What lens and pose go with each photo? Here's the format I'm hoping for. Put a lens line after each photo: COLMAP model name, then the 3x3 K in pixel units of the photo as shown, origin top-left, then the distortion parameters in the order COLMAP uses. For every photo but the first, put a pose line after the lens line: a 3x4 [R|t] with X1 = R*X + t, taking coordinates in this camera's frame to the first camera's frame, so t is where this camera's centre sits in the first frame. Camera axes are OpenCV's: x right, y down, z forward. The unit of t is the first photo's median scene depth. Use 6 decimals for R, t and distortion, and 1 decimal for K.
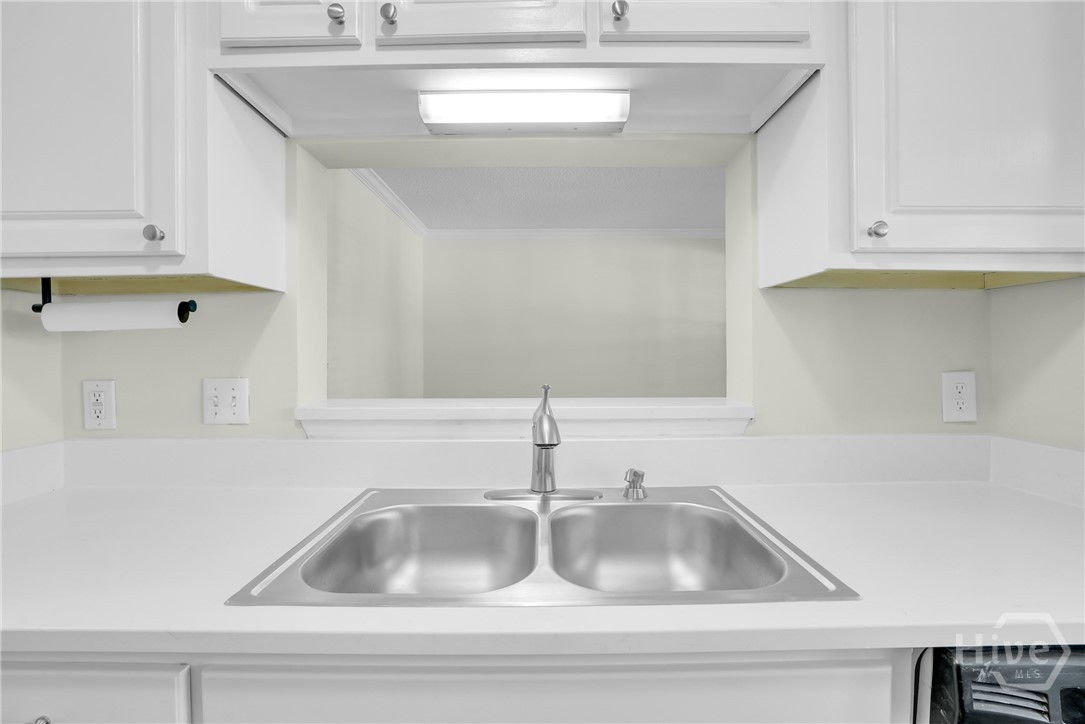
lens RADIAL K [[503.6, 0, 542.5], [0, 503.6, 362.0], [0, 0, 1]] dist [-0.056765, 0.017992]
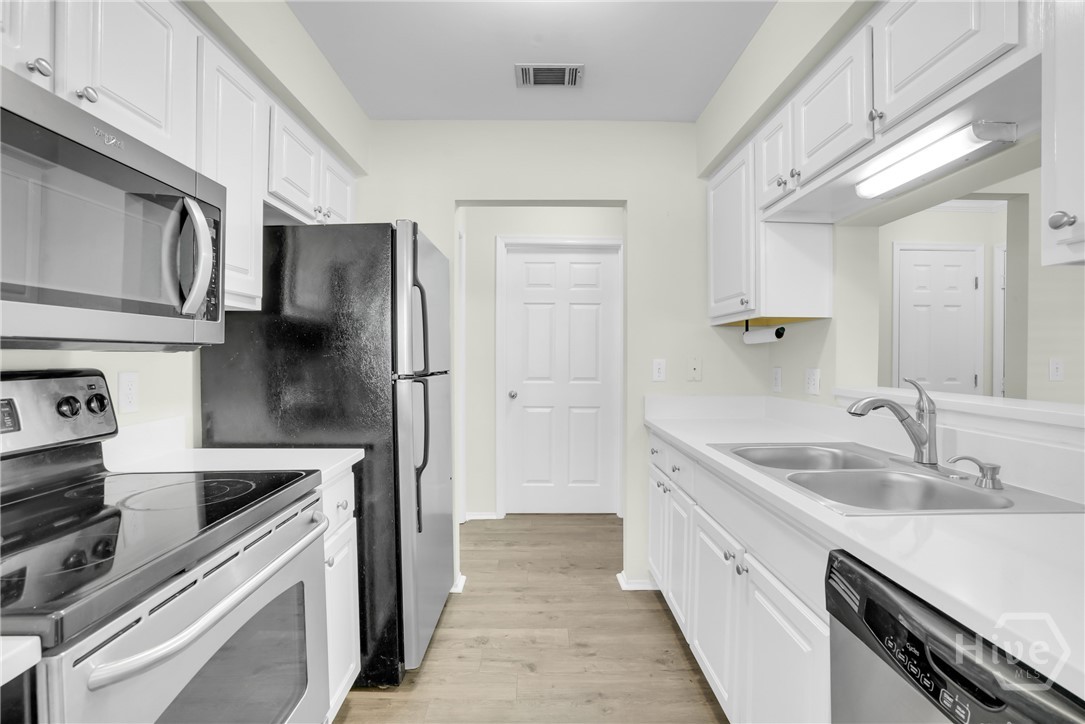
lens RADIAL K [[523.7, 0, 542.5], [0, 523.7, 362.0], [0, 0, 1]] dist [-0.001204, 0.000714]
pose [[0.011424, 0.017474, -0.999782, 1.415321], [-0.025263, 0.999533, 0.017181, 0.003187], [0.999616, 0.025061, 0.011861, 0.020276]]
